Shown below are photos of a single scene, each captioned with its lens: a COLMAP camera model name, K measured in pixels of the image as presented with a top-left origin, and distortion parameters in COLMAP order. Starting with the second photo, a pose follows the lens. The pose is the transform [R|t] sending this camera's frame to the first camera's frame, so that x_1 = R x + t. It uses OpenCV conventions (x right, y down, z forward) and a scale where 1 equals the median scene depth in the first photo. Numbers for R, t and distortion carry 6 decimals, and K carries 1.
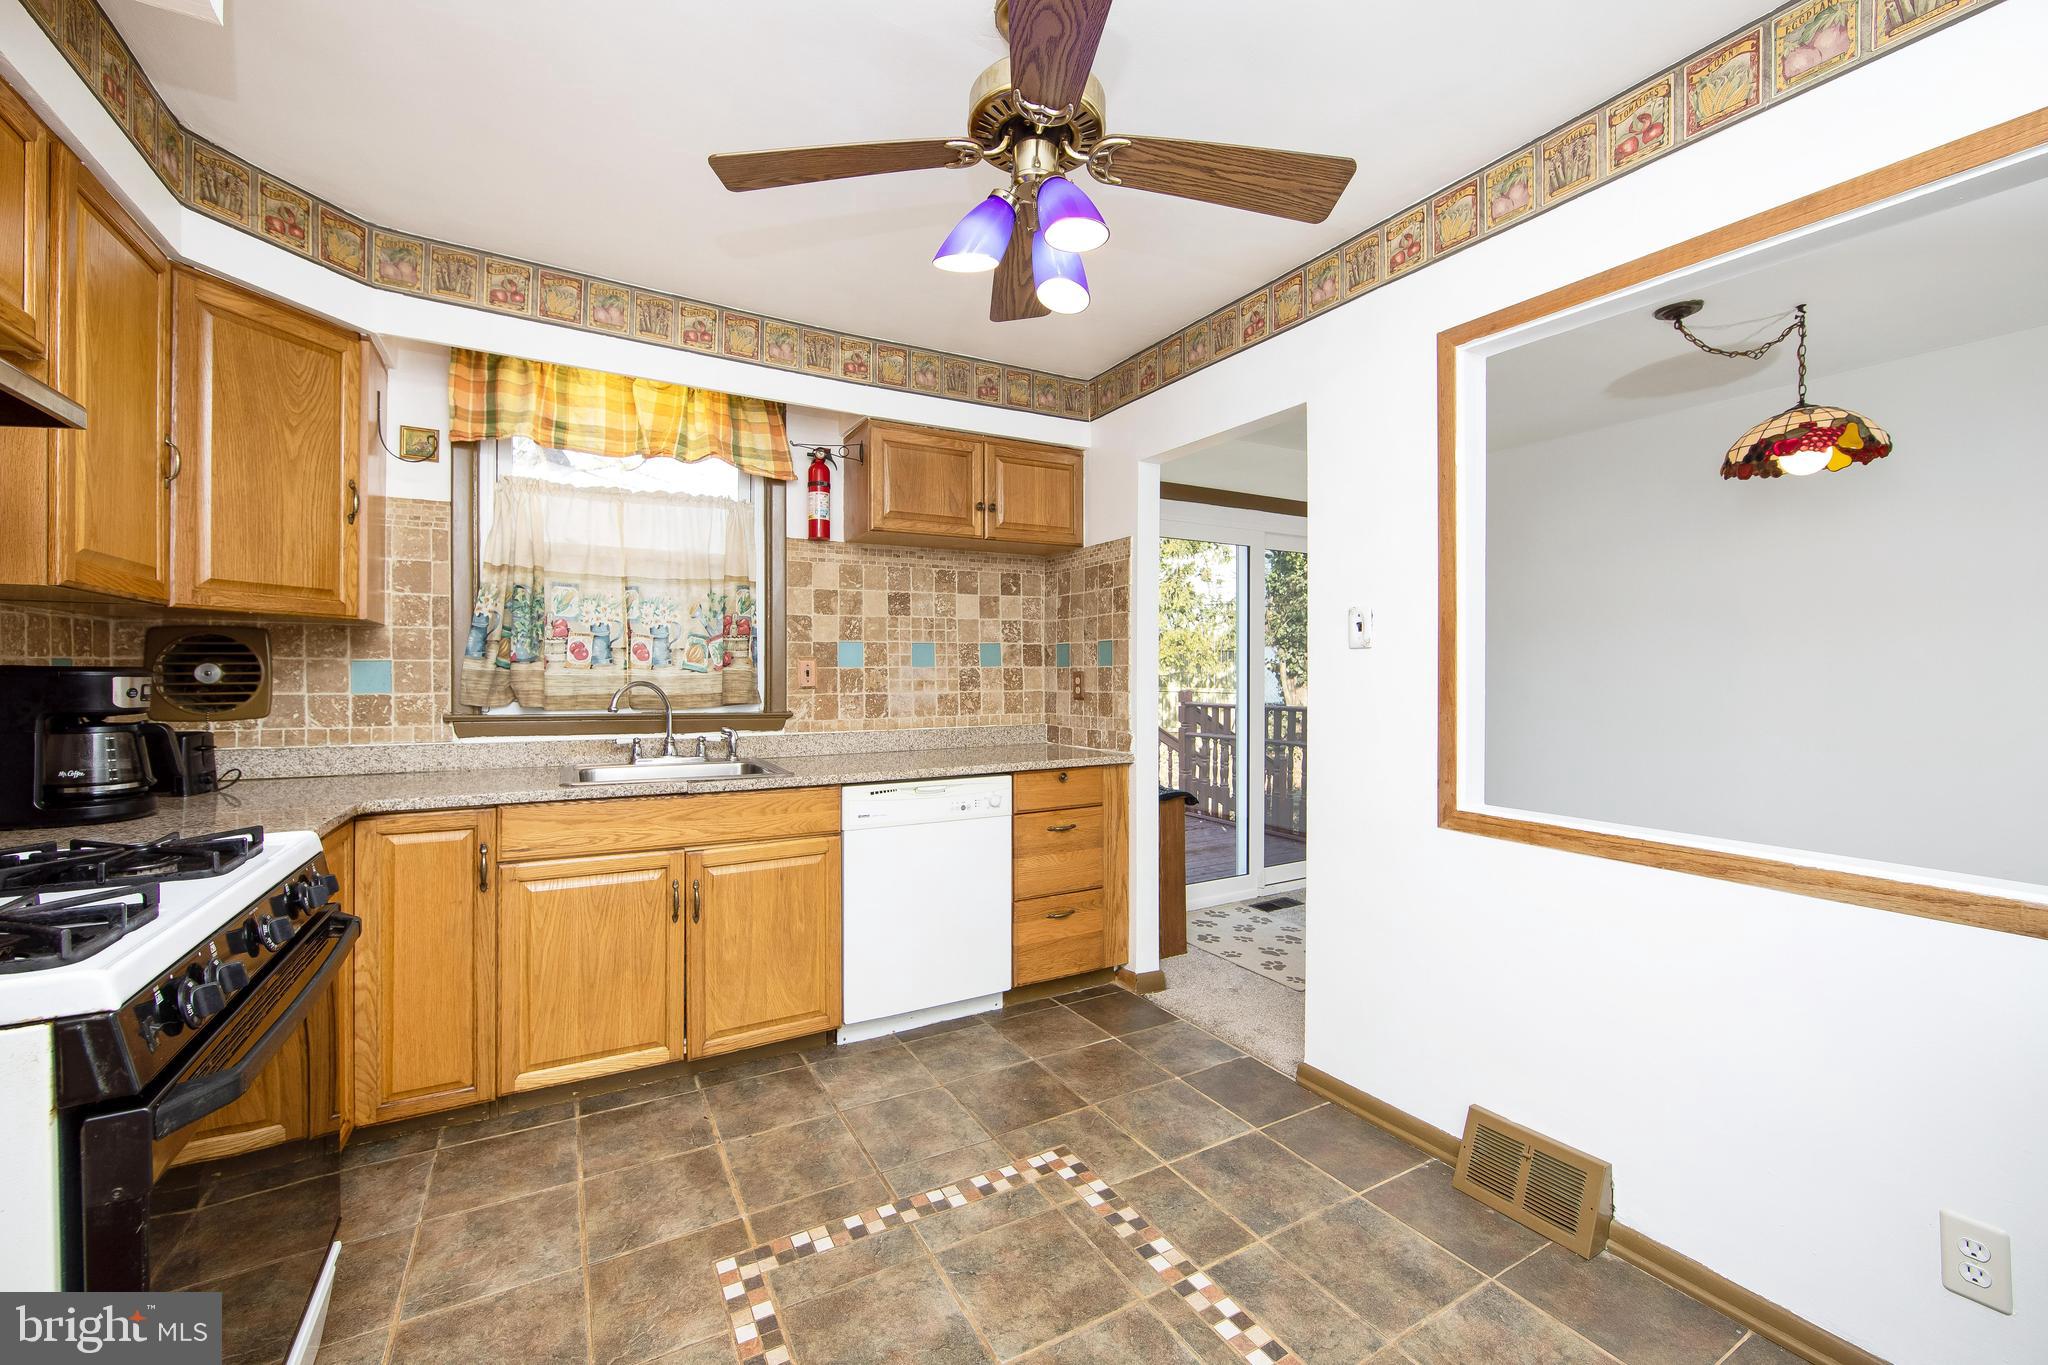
lens RADIAL K [[811.3, 0, 1010.7], [0, 811.3, 669.3], [0, 0, 1]] dist [-0.004496, 0.000282]
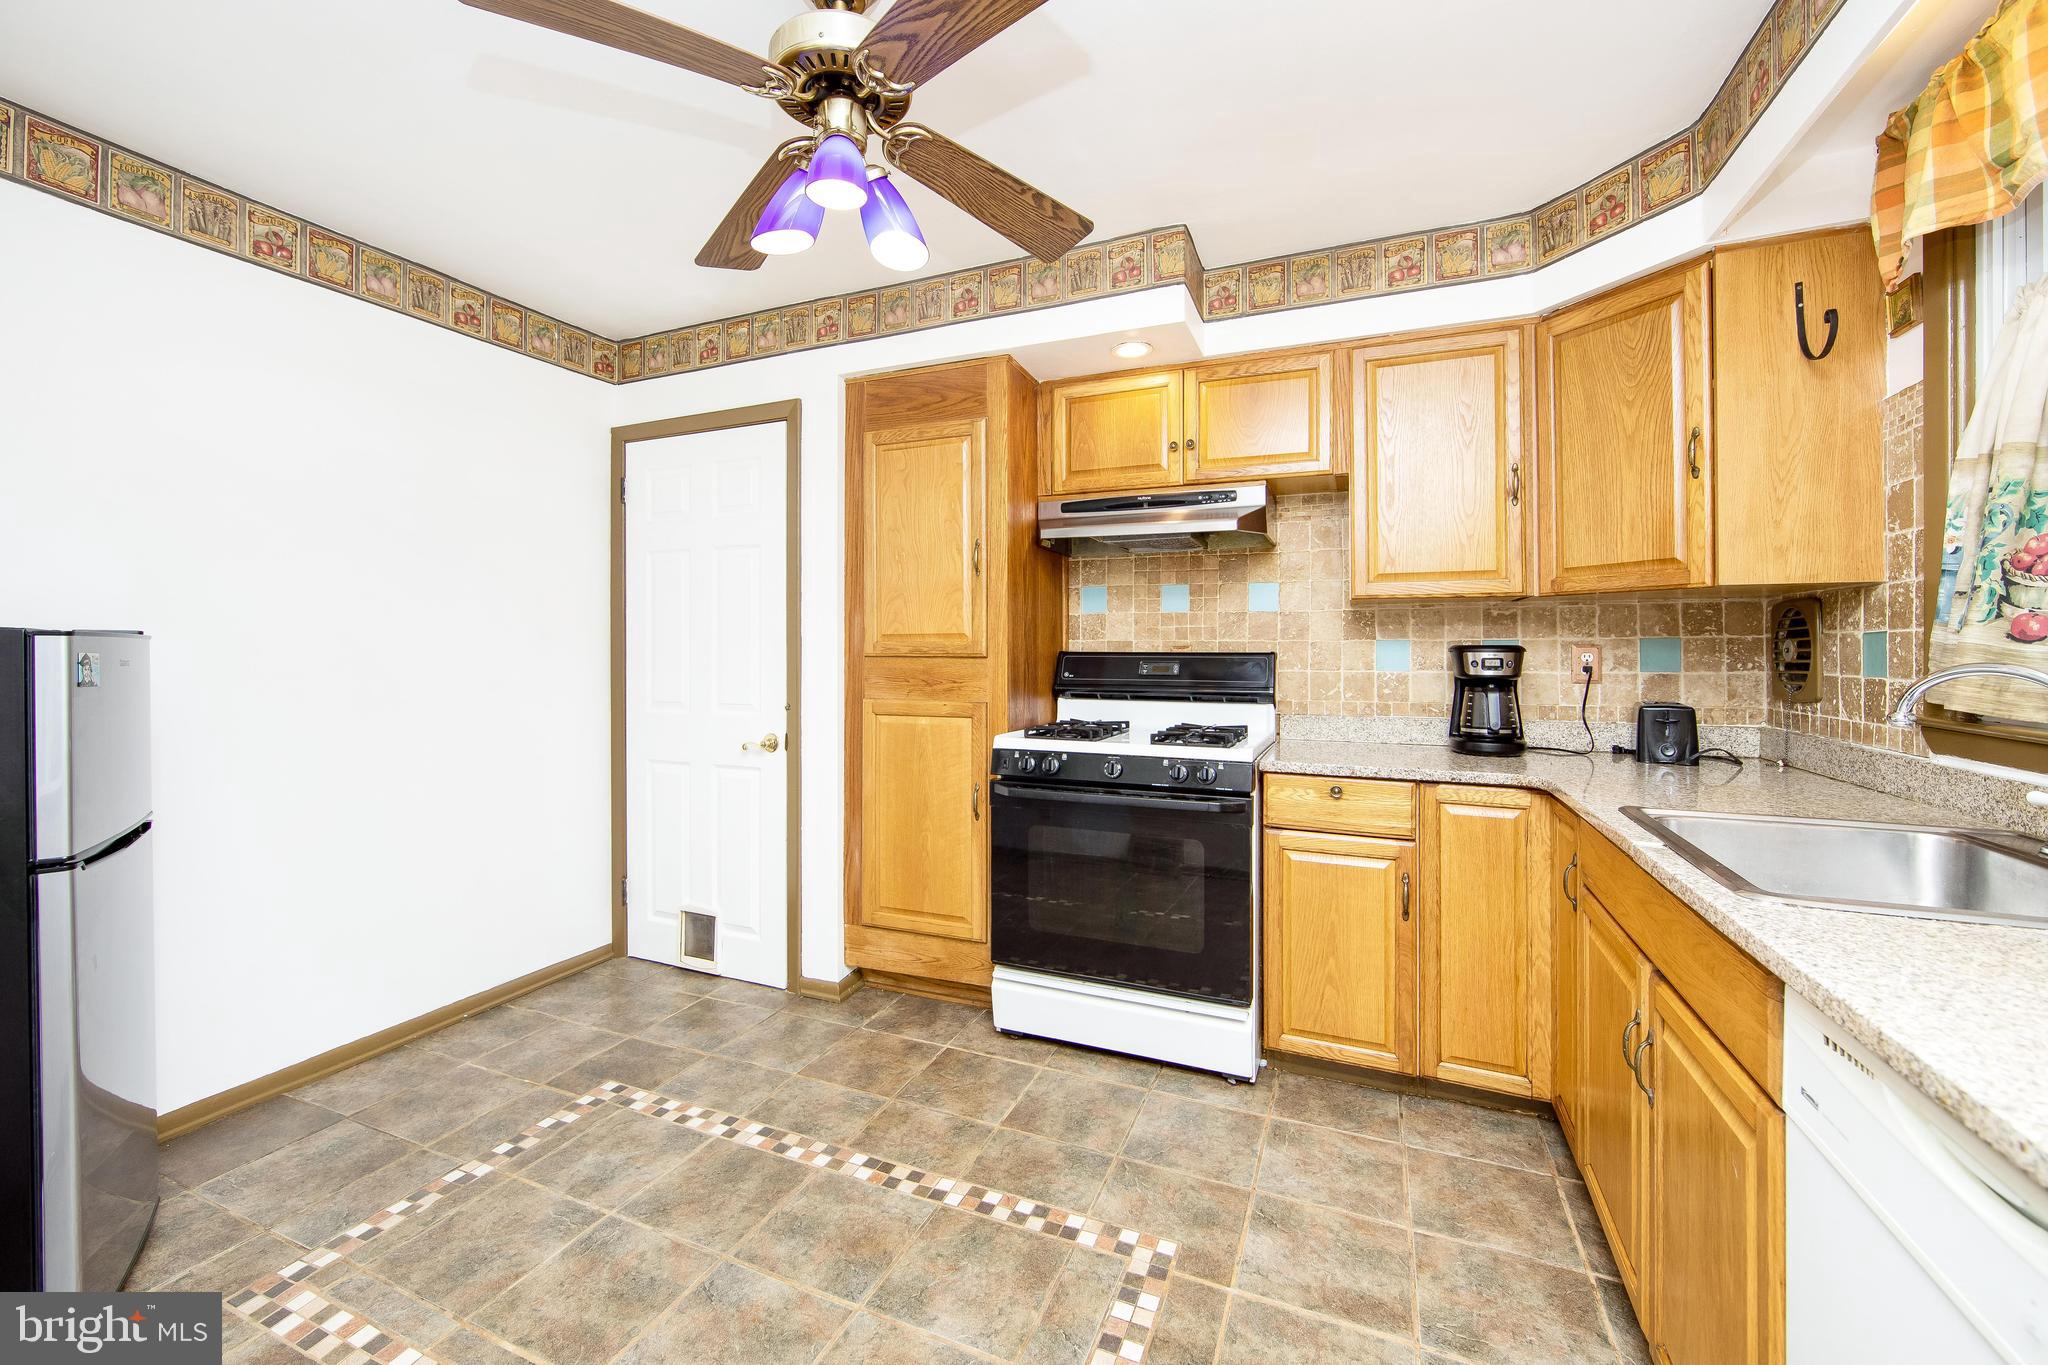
lens RADIAL K [[837.8, 0, 1021.1], [0, 837.8, 634.8], [0, 0, 1]] dist [-0.001921, 0.000025]
pose [[-0.794544, -0.013866, -0.607048, 0.354229], [0.001410, 0.999694, -0.024681, 0.011886], [0.607205, -0.020466, -0.794282, 1.449098]]
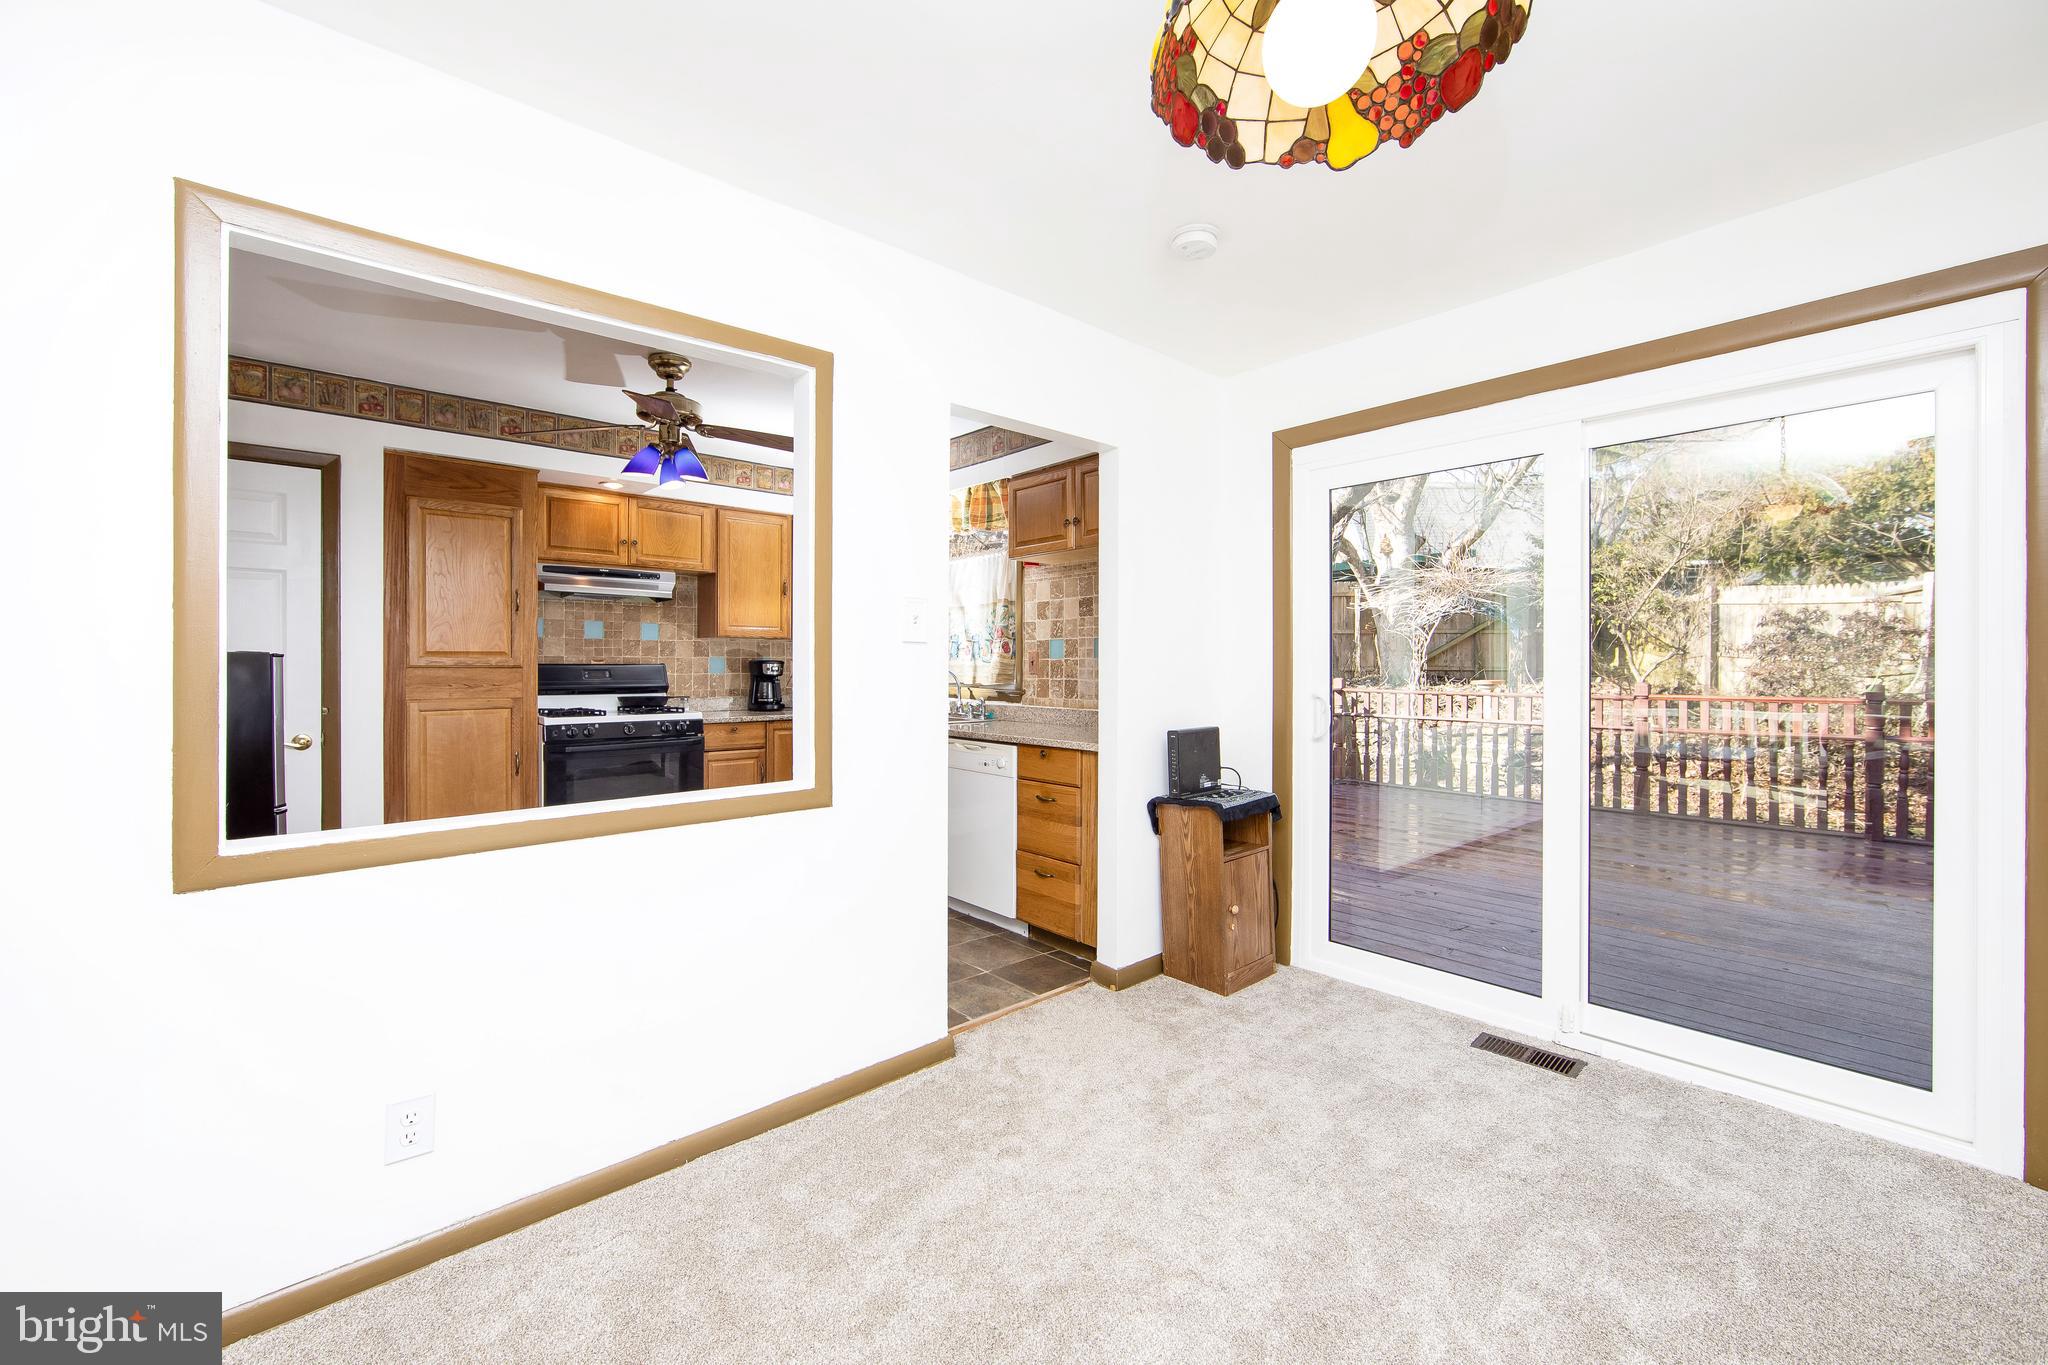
lens RADIAL K [[811.3, 0, 1010.7], [0, 811.3, 669.3], [0, 0, 1]] dist [-0.004496, 0.000282]
pose [[0.208233, 0.007511, -0.978051, 1.781083], [0.002407, 0.999964, 0.008192, 0.005671], [0.978076, -0.004060, 0.208207, 1.091631]]
